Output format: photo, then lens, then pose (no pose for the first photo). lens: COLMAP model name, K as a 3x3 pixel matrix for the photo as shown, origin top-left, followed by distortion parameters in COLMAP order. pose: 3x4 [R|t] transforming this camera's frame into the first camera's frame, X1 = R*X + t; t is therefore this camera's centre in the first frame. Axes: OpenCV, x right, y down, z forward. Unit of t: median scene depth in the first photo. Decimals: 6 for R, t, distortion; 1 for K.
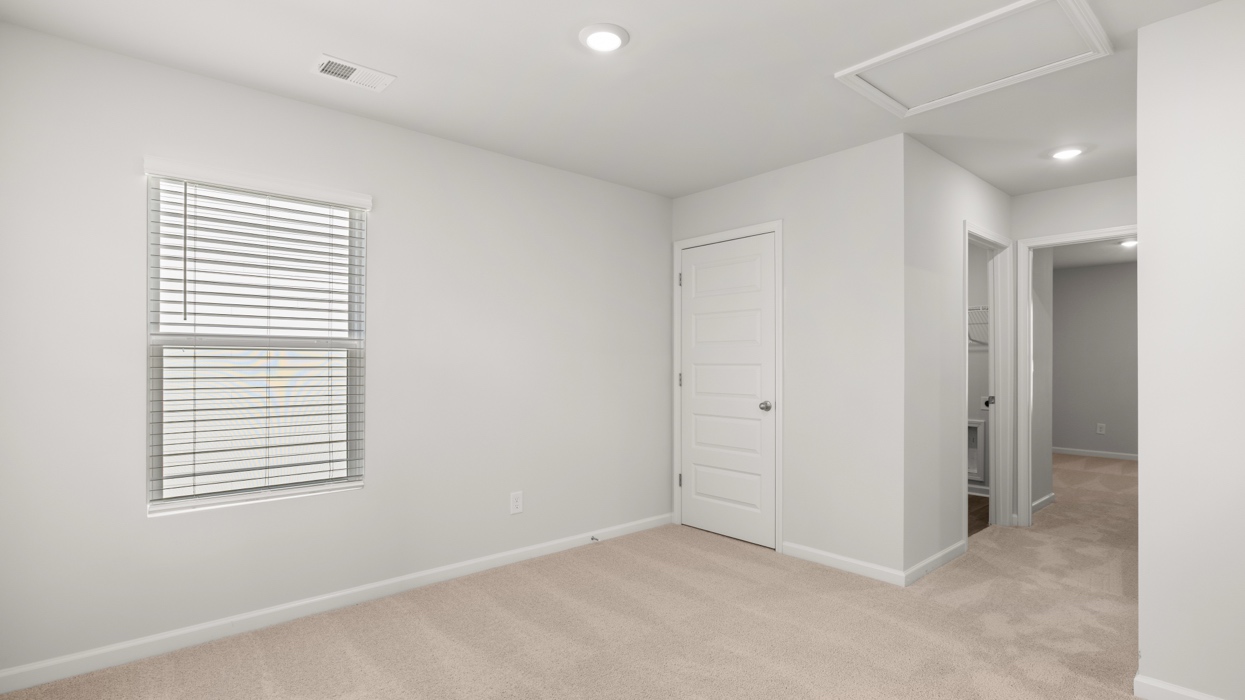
lens RADIAL K [[588.9, 0, 617.1], [0, 588.9, 363.3], [0, 0, 1]] dist [-0.003721, -0.000544]
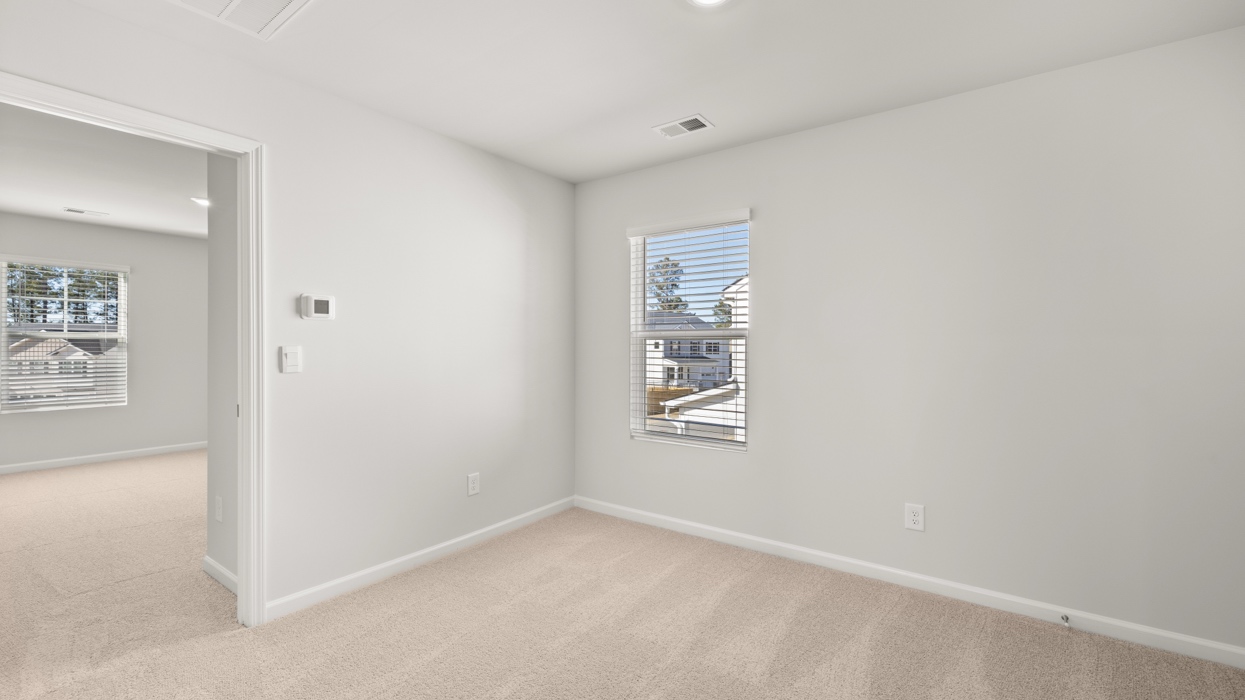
lens RADIAL K [[519.9, 0, 619.2], [0, 519.9, 352.6], [0, 0, 1]] dist [-0.001185, -0.000630]
pose [[0.214529, 0.009111, -0.976675, 0.501009], [-0.002313, 0.999958, 0.008820, -0.002259], [0.976715, 0.000366, 0.214541, 0.476853]]
